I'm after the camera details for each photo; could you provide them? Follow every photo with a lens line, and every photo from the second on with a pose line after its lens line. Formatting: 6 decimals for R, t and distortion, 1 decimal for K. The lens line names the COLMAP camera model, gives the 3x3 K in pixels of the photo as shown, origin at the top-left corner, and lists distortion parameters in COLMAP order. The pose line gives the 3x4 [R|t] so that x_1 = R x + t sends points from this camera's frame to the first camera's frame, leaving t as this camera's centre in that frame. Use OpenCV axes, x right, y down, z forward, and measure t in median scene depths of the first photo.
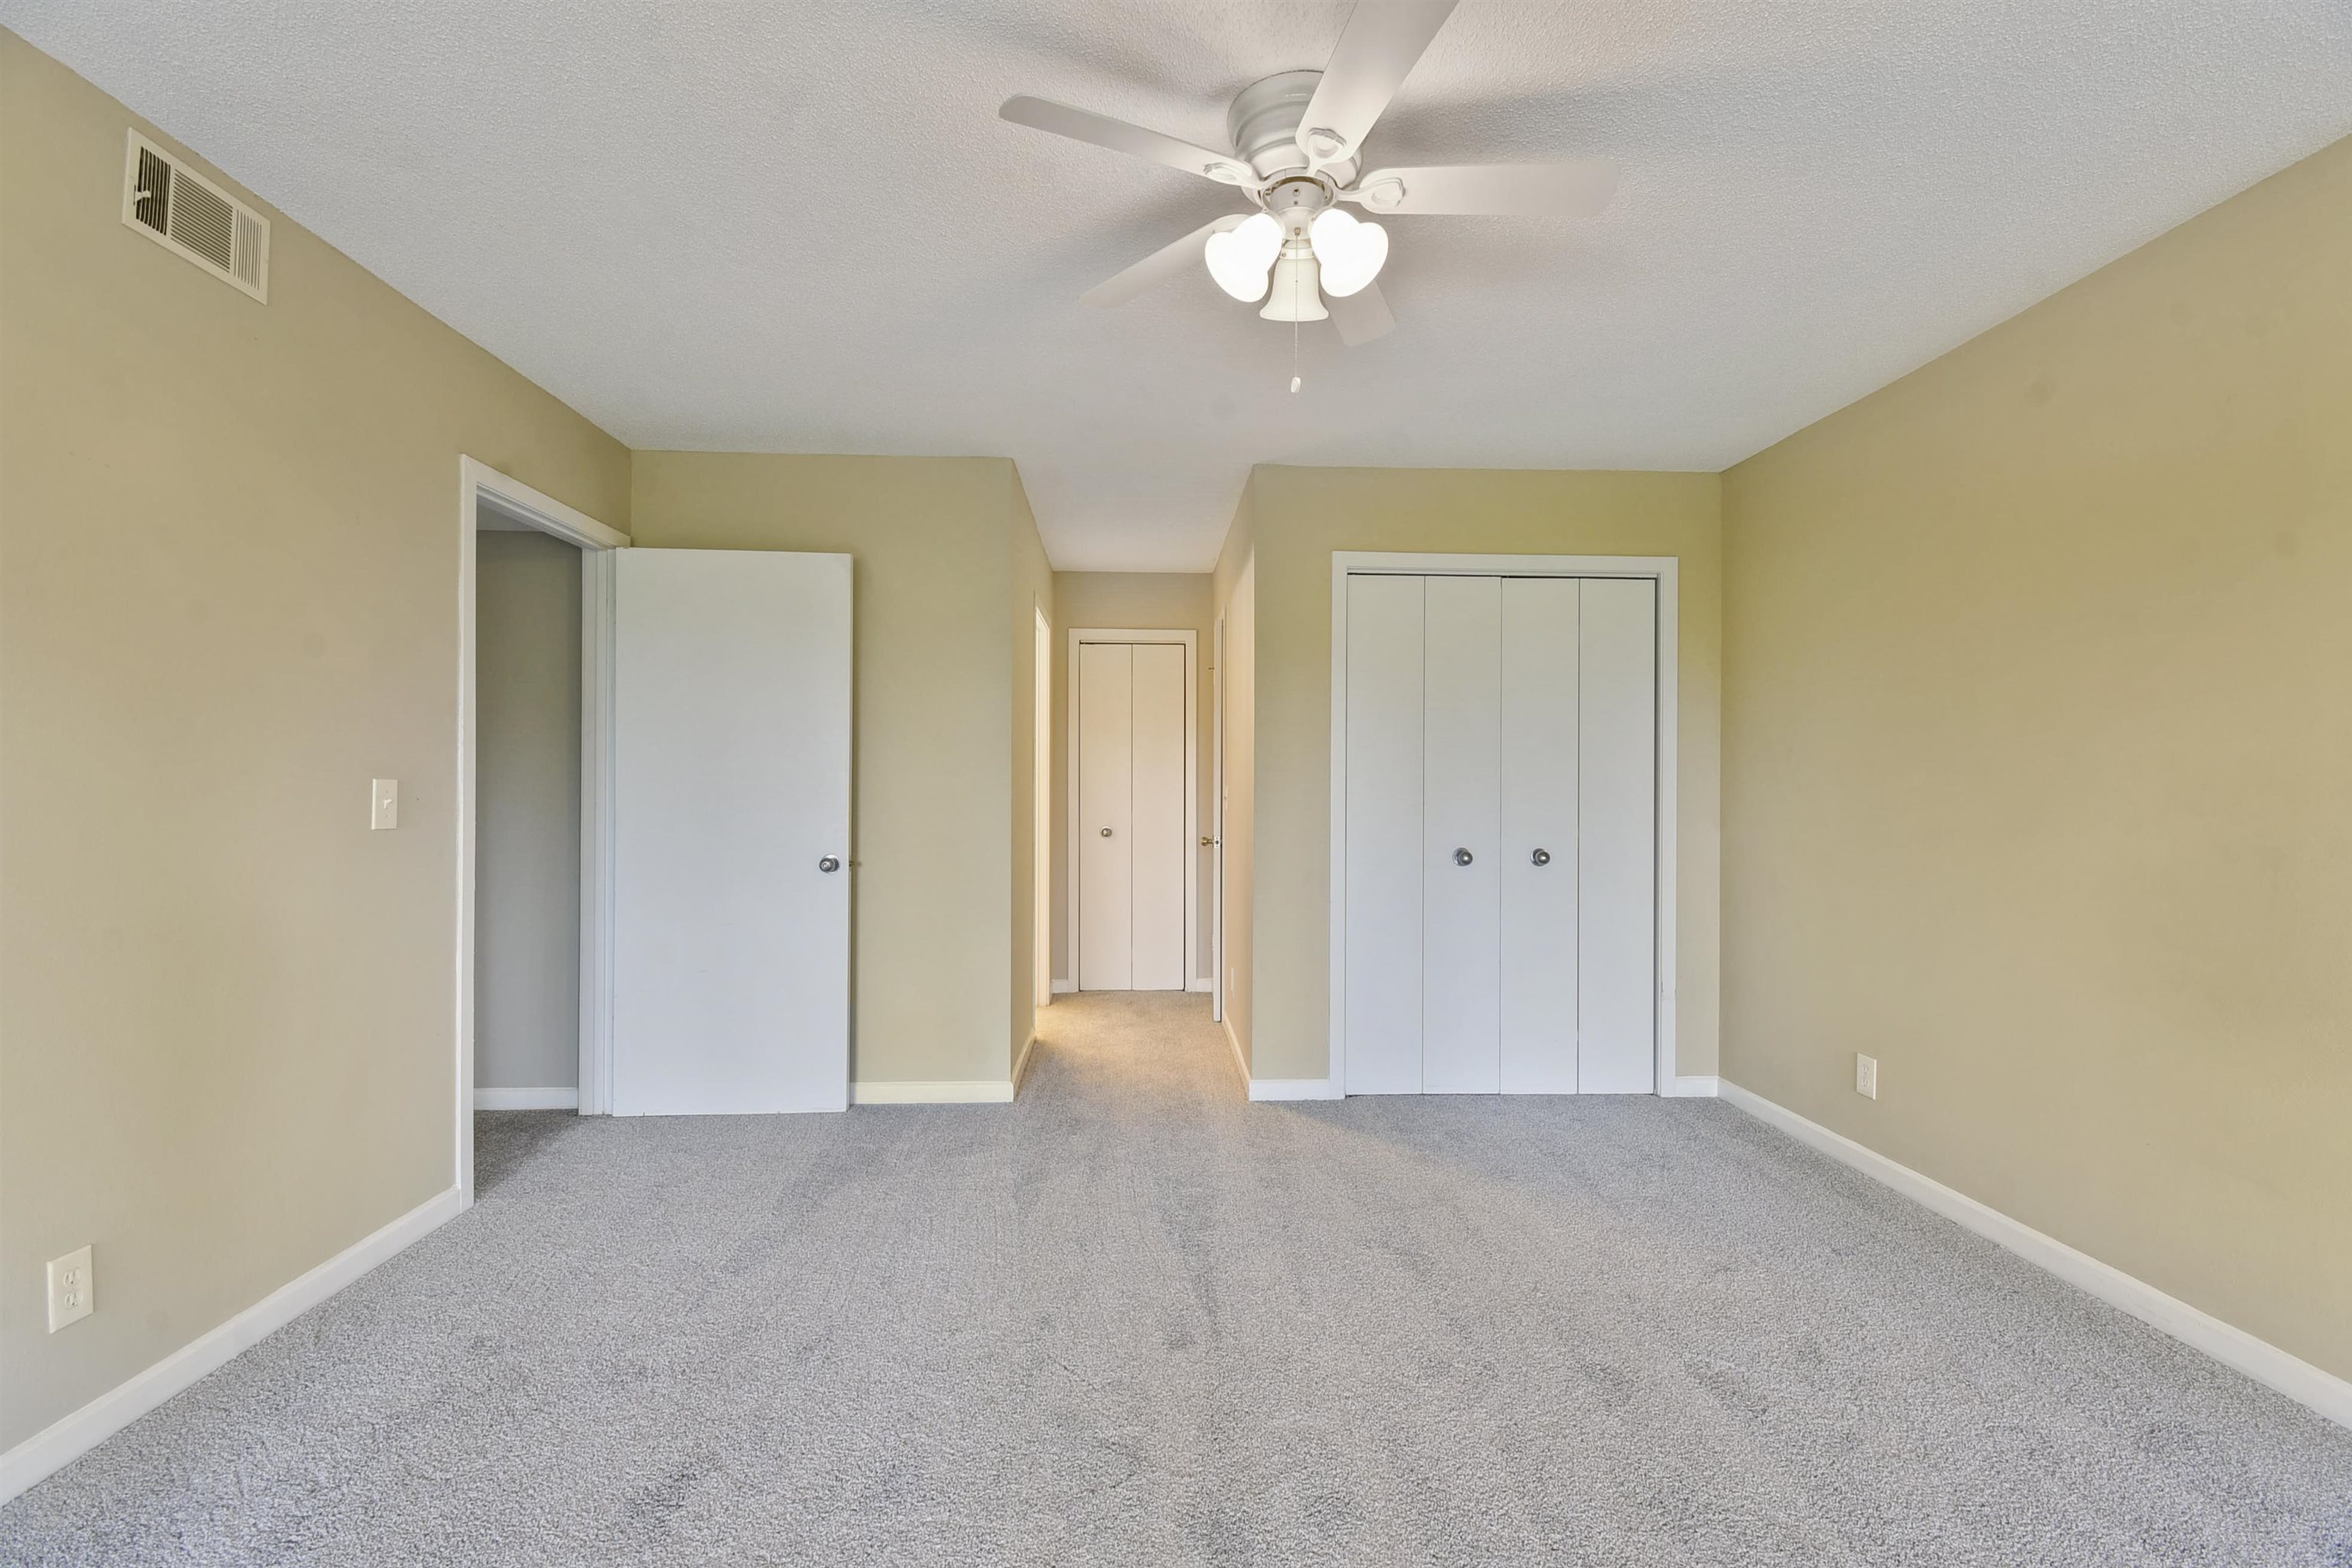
lens RADIAL K [[1039.4, 0, 1184.6], [0, 1039.4, 789.6], [0, 0, 1]] dist [0.018357, -0.026361]
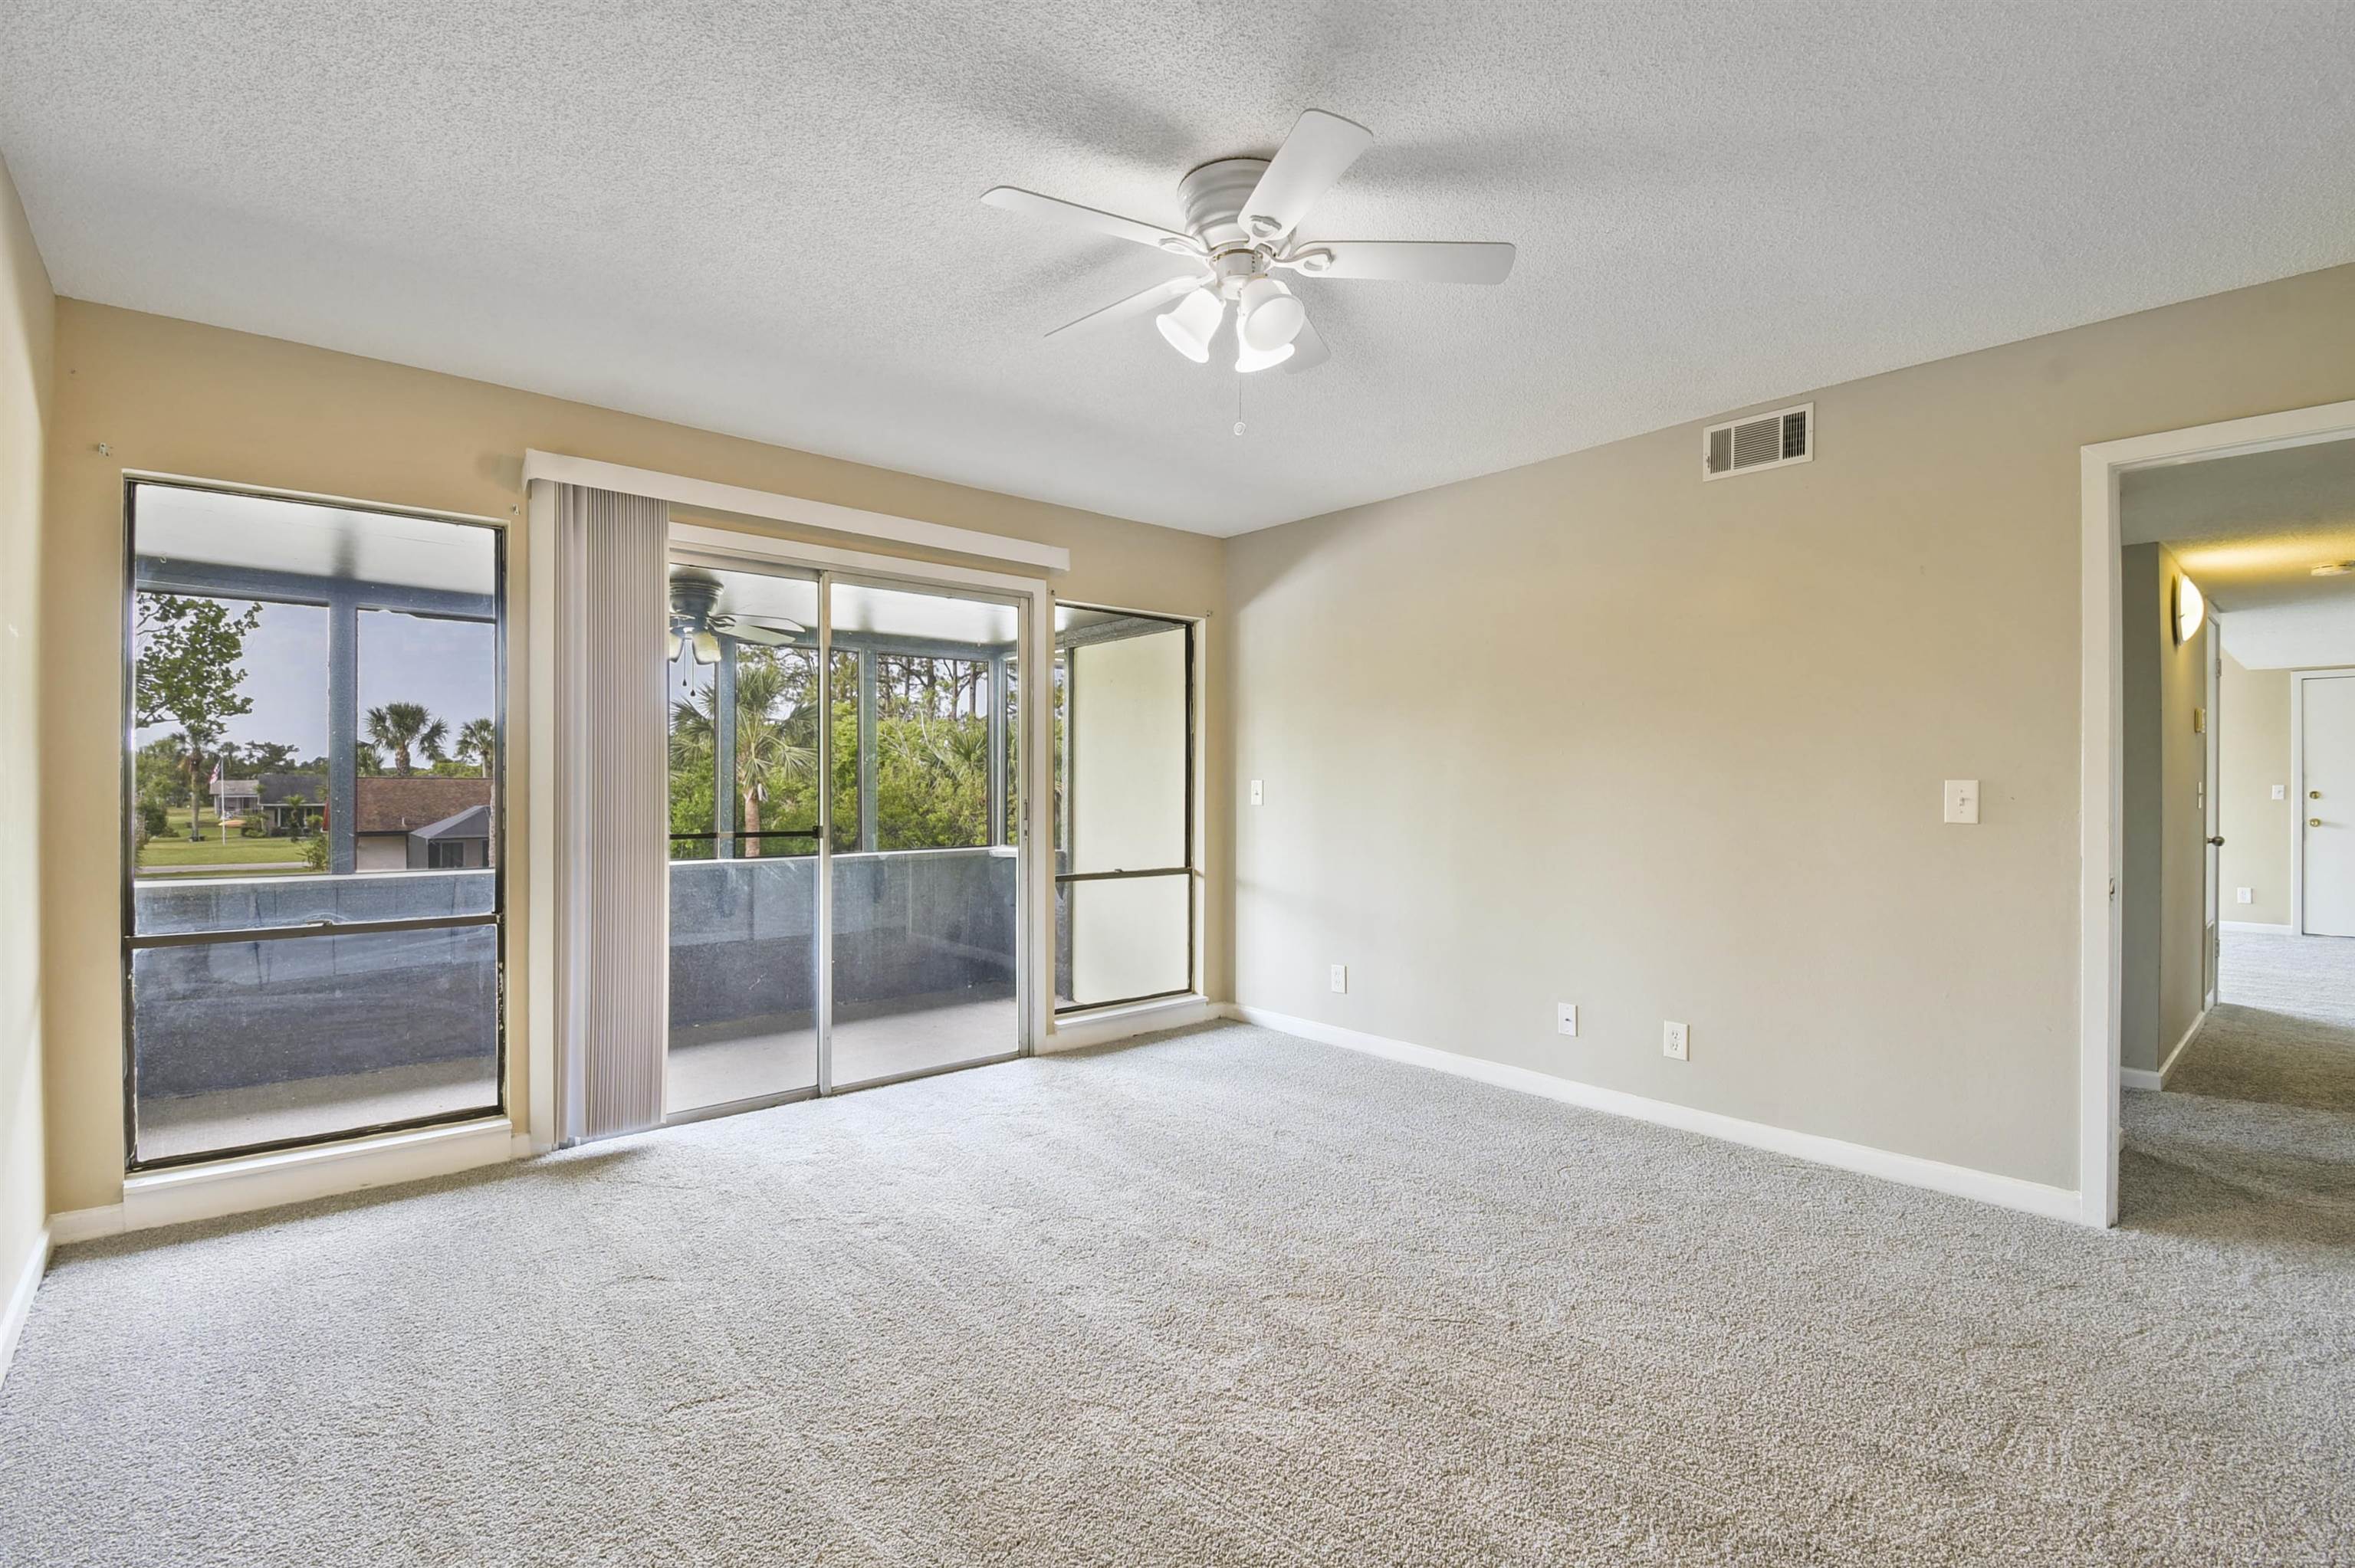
lens RADIAL K [[1056.5, 0, 1188.5], [0, 1056.5, 790.7], [0, 0, 1]] dist [0.020365, -0.011671]
pose [[-0.769068, -0.003144, -0.639159, 0.804645], [-0.004575, 0.999989, 0.000586, 0.007097], [0.639151, 0.003375, -0.769074, 1.670630]]
